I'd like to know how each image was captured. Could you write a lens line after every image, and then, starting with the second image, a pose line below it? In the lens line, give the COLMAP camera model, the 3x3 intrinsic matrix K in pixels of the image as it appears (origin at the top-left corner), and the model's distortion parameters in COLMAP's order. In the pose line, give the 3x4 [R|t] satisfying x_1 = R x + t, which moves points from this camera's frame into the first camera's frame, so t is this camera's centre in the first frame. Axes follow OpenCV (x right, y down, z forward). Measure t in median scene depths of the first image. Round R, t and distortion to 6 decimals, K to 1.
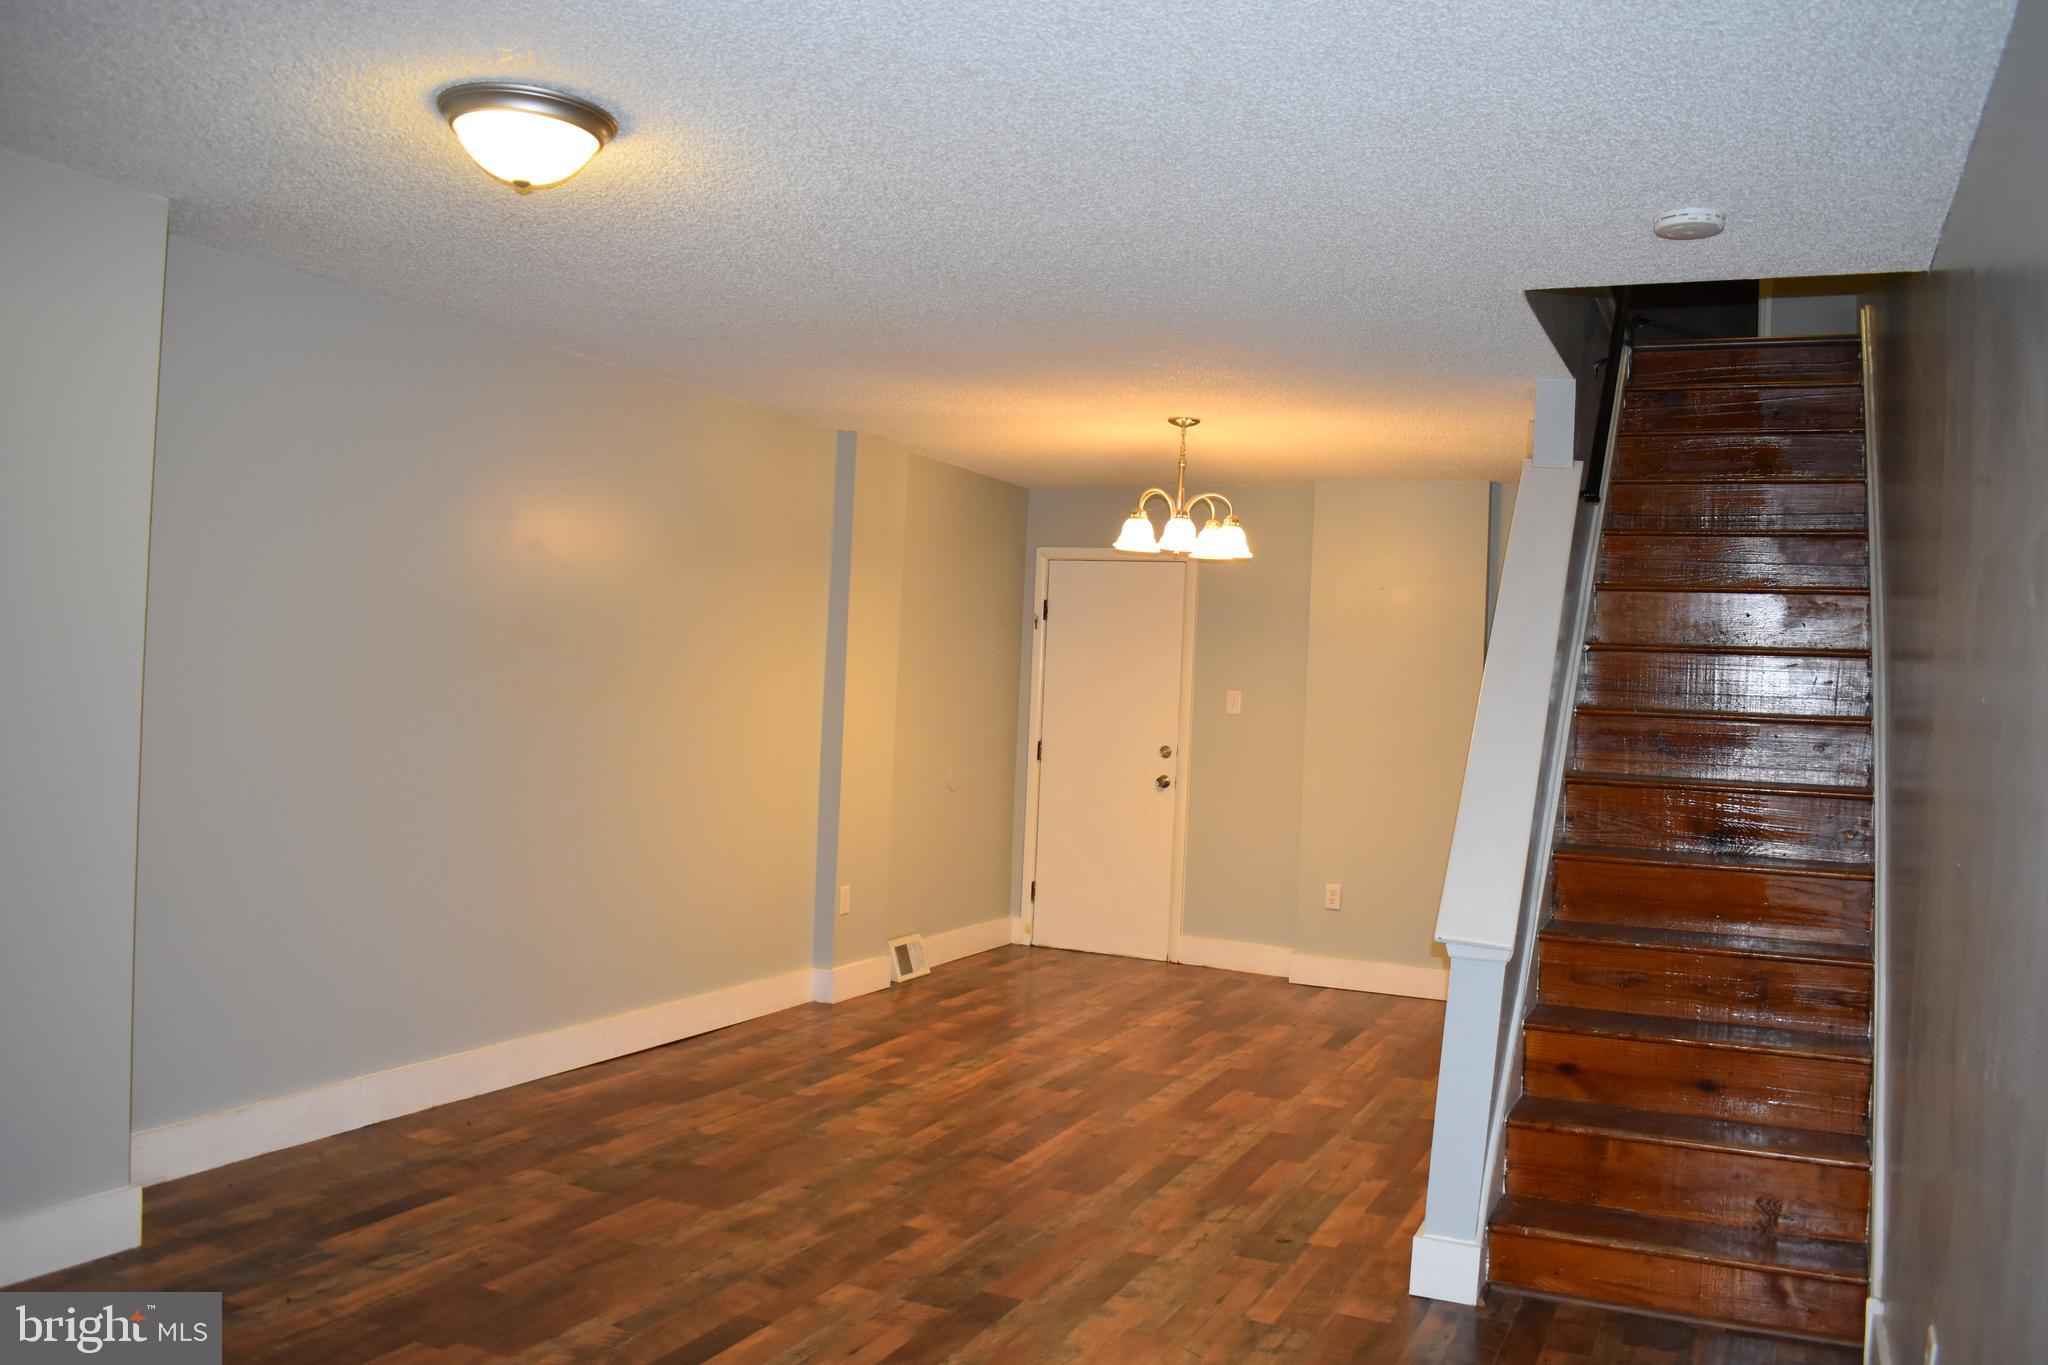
lens RADIAL K [[1593.7, 0, 1024.0], [0, 1593.7, 682.5], [0, 0, 1]] dist [-0.093595, 0.014258]
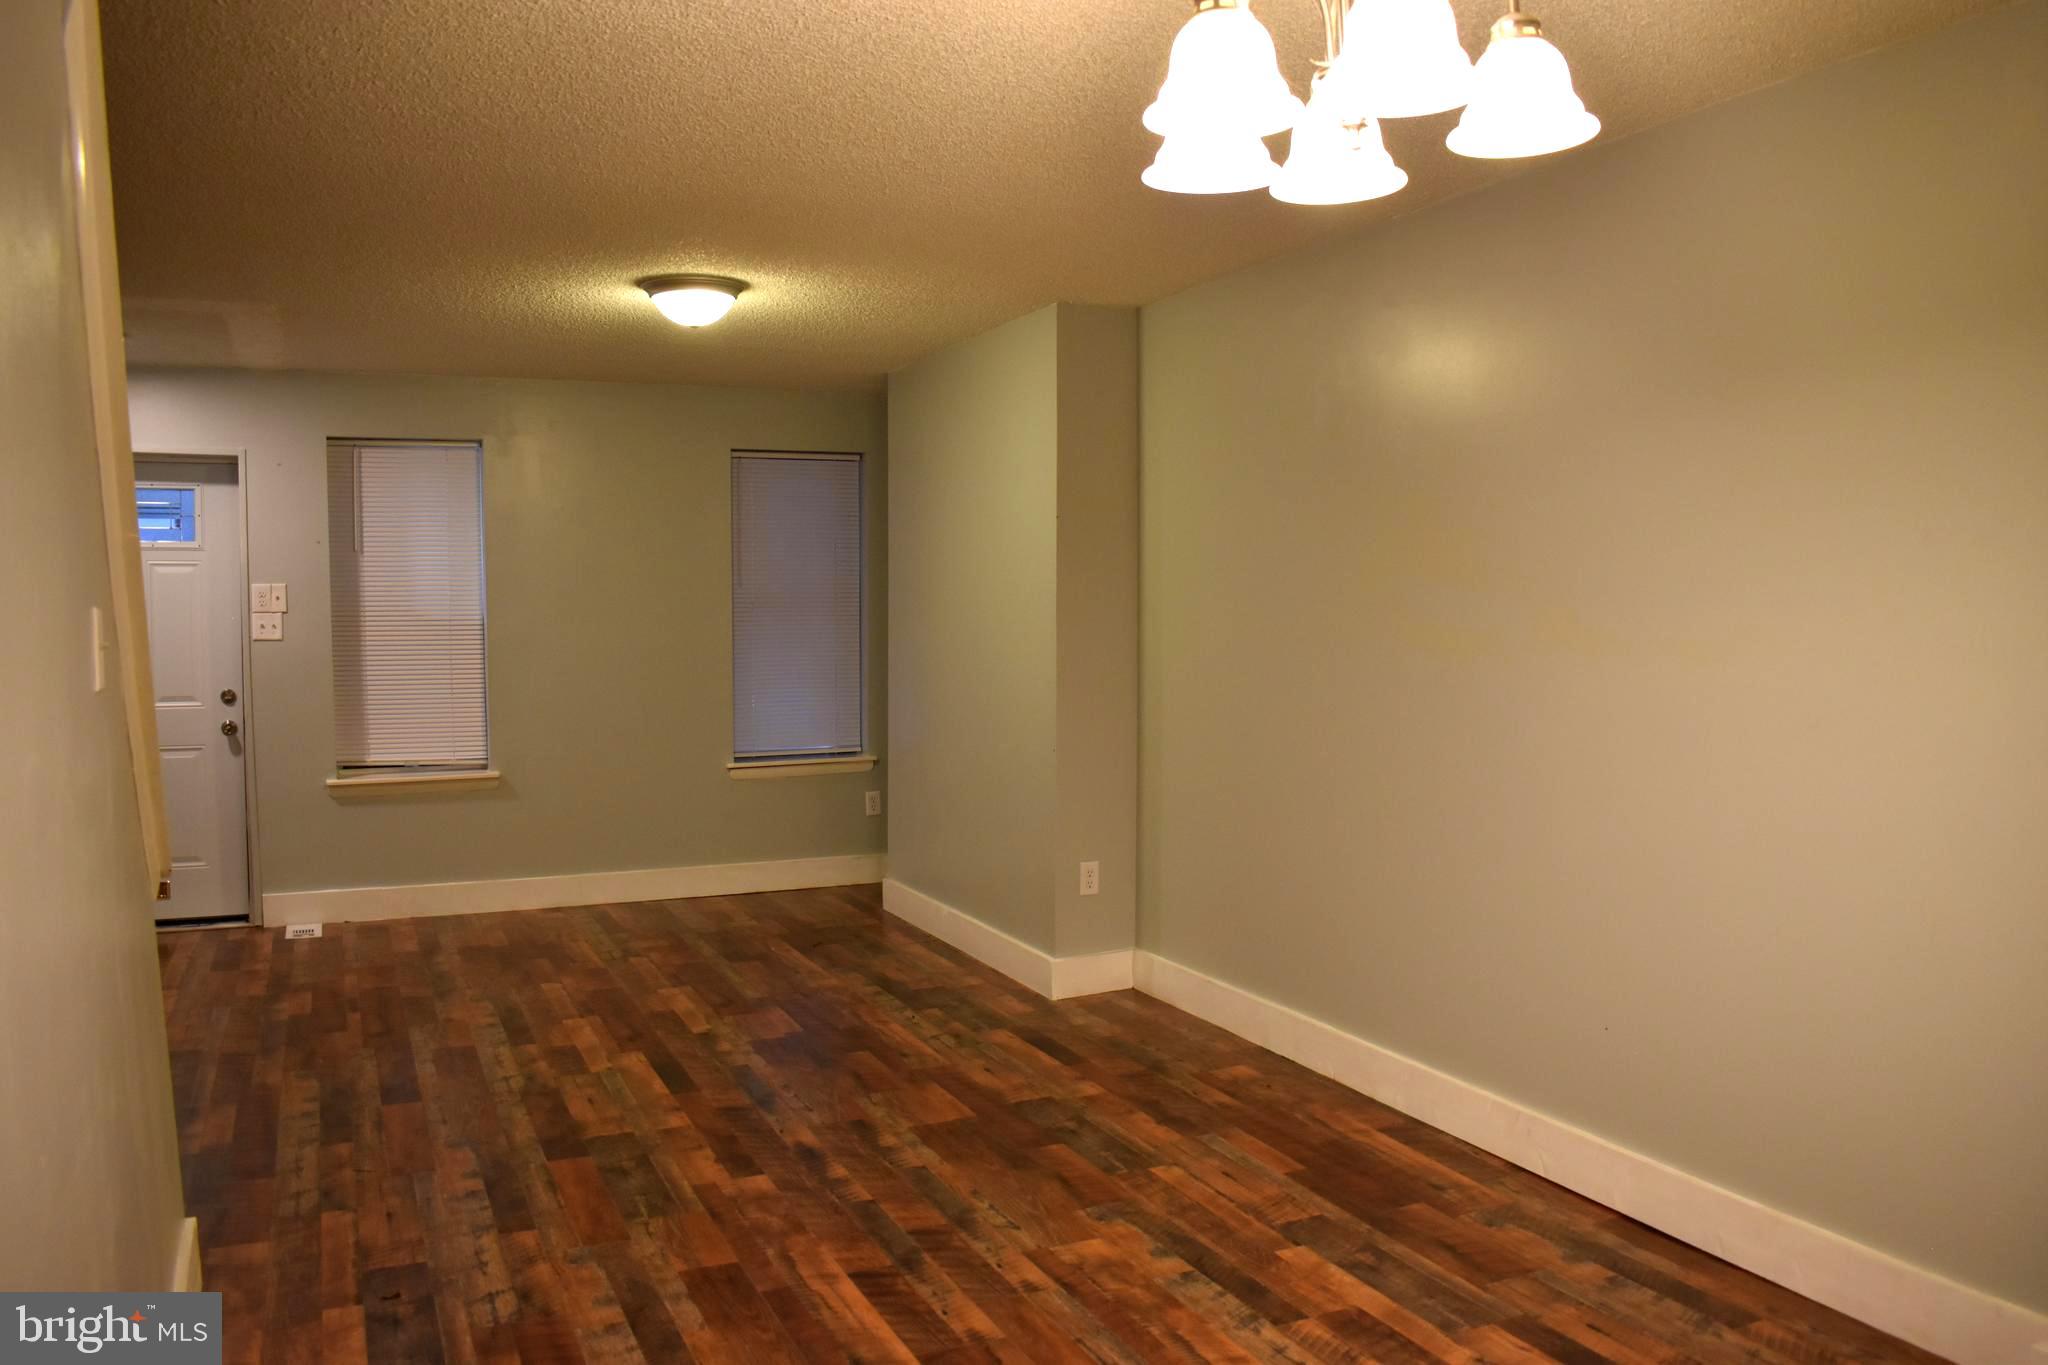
lens RADIAL K [[1593.7, 0, 1024.0], [0, 1593.7, 682.5], [0, 0, 1]] dist [-0.093595, 0.014258]
pose [[-0.650157, -0.004657, -0.759786, 0.538643], [-0.025556, 0.999549, 0.015742, 0.027071], [0.759370, 0.029652, -0.649983, 1.701664]]
